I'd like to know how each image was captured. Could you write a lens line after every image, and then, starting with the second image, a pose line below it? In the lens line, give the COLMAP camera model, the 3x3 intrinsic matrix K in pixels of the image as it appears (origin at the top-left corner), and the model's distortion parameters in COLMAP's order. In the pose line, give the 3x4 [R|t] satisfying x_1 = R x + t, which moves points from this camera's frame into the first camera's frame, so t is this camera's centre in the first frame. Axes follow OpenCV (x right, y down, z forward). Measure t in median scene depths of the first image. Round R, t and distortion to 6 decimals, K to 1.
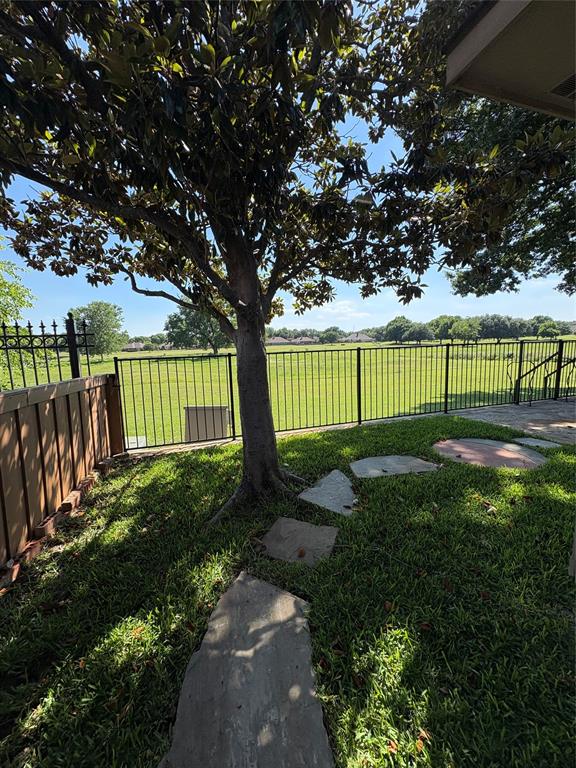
lens RADIAL K [[306.8, 0, 287.5], [0, 306.8, 381.7], [0, 0, 1]] dist [0.000449, 0.000306]
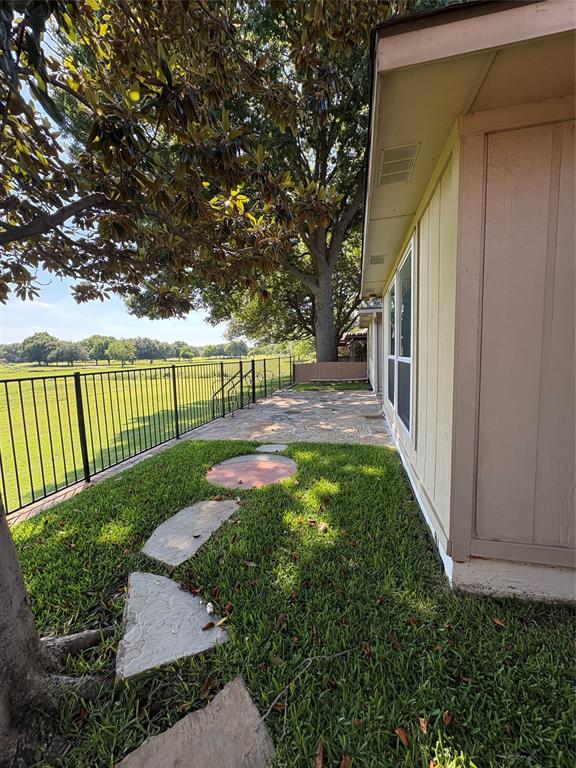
lens RADIAL K [[306.8, 0, 287.8], [0, 306.8, 382.0], [0, 0, 1]] dist [0.000449, 0.000306]
pose [[0.522529, -0.058146, 0.850636, -0.117525], [0.114148, 0.993461, -0.002210, -0.035892], [-0.844946, 0.098254, 0.525750, 0.252368]]
